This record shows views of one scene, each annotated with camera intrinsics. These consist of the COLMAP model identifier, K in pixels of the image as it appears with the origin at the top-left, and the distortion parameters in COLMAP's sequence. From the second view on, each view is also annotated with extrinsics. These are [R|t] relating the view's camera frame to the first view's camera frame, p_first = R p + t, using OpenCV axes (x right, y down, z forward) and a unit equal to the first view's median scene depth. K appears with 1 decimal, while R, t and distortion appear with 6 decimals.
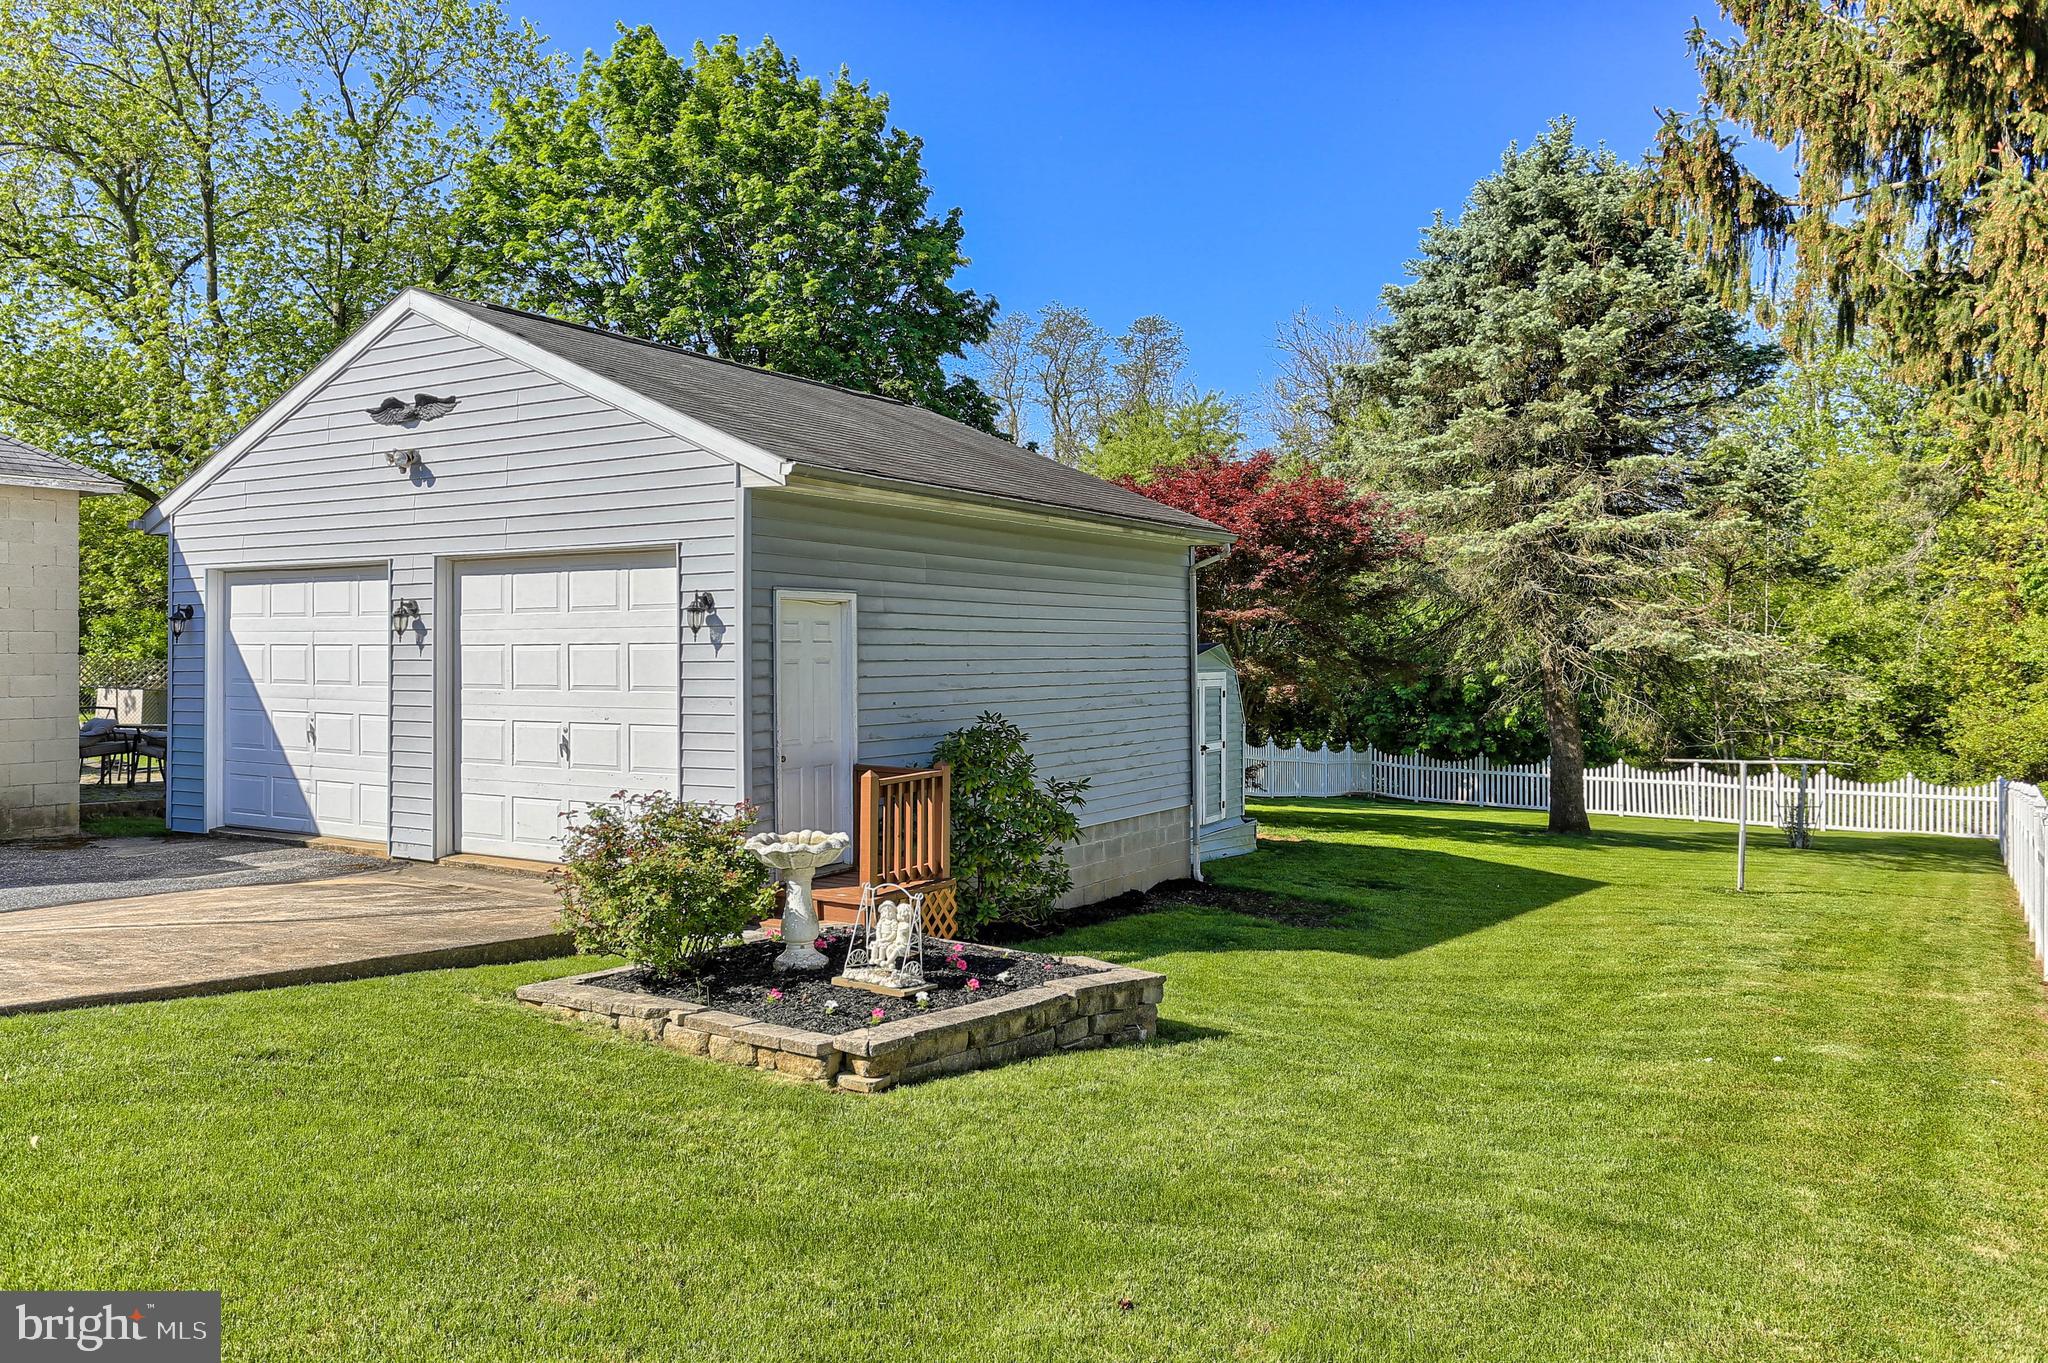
lens RADIAL K [[1633.0, 0, 1024.0], [0, 1633.0, 681.5], [0, 0, 1]] dist [-0.005724, -0.003106]
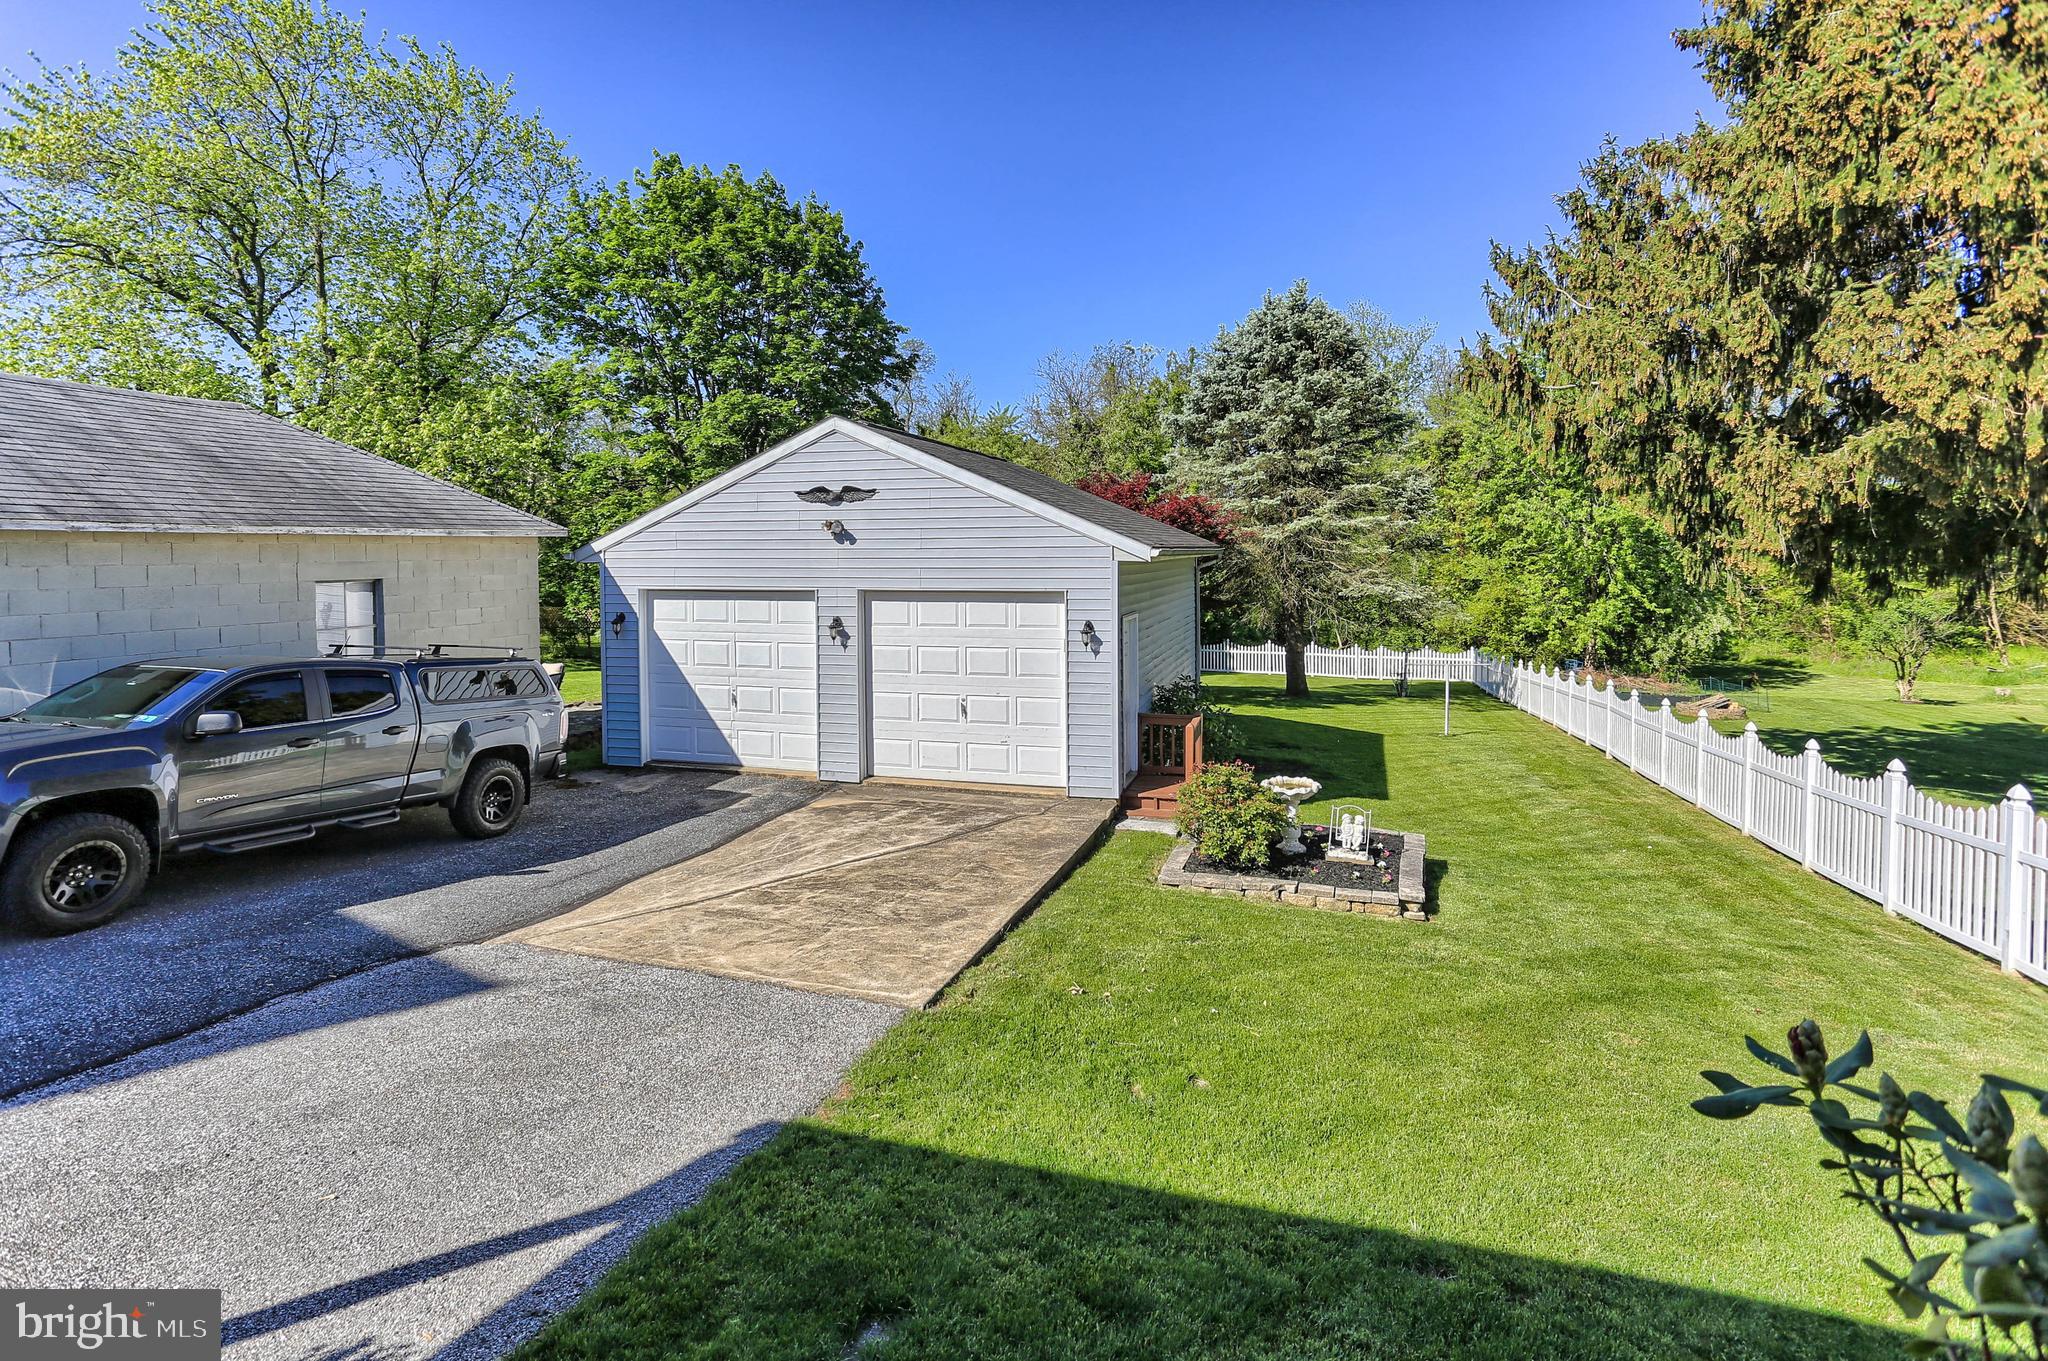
lens RADIAL K [[1125.0, 0, 1023.5], [0, 1125.0, 602.0], [0, 0, 1]] dist [-0.076839, 0.058899]
pose [[0.955940, -0.021832, 0.292750, -0.314330], [0.009137, 0.998960, 0.044662, -0.066897], [-0.293420, -0.040020, 0.955146, -0.045074]]
